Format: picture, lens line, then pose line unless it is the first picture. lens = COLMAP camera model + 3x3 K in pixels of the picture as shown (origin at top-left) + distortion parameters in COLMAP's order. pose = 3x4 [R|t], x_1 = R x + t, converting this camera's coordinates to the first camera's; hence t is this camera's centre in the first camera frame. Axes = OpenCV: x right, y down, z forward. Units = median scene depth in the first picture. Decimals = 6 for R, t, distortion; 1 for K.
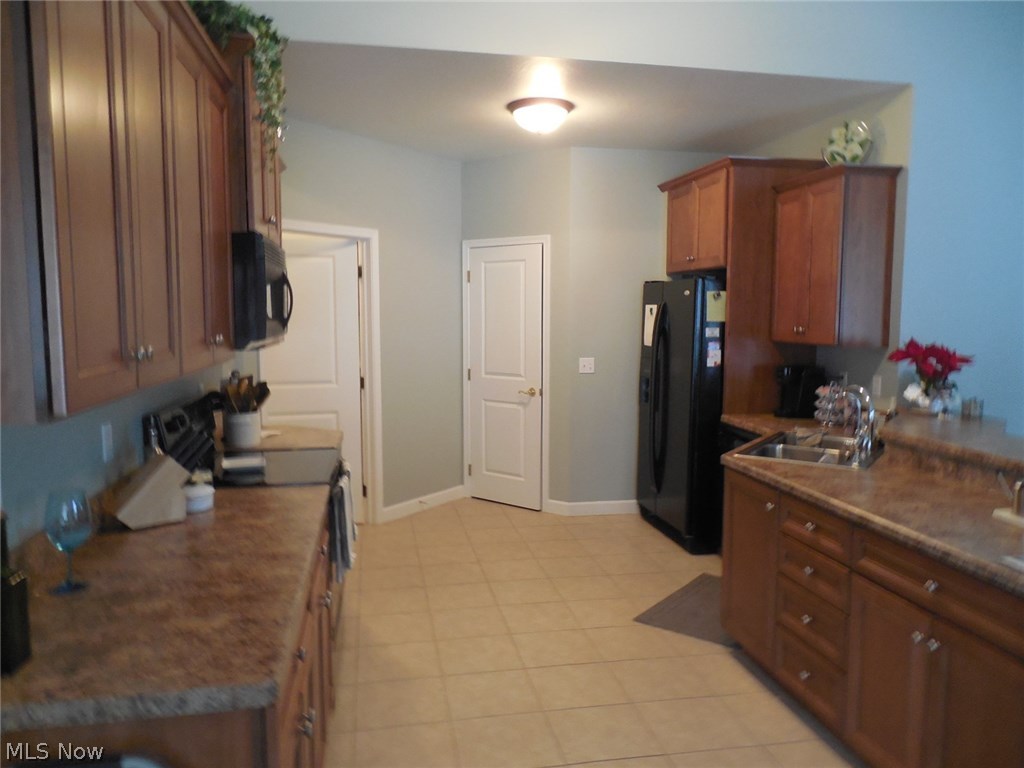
lens RADIAL K [[759.7, 0, 516.4], [0, 759.7, 381.0], [0, 0, 1]] dist [-0.005592, -0.006650]
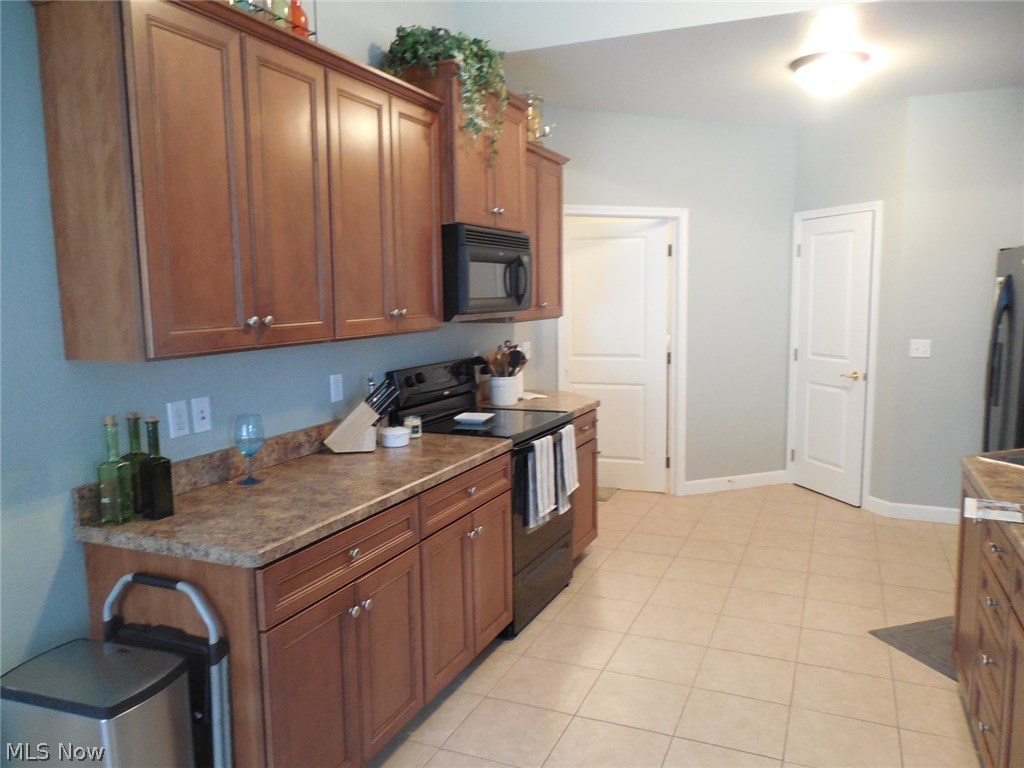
lens RADIAL K [[759.7, 0, 515.0], [0, 759.7, 377.9], [0, 0, 1]] dist [-0.005592, -0.006650]
pose [[0.834449, 0.053822, -0.548450, 0.248042], [-0.040441, 0.998517, 0.036460, 0.000267], [0.549599, -0.008244, 0.835388, 0.025821]]
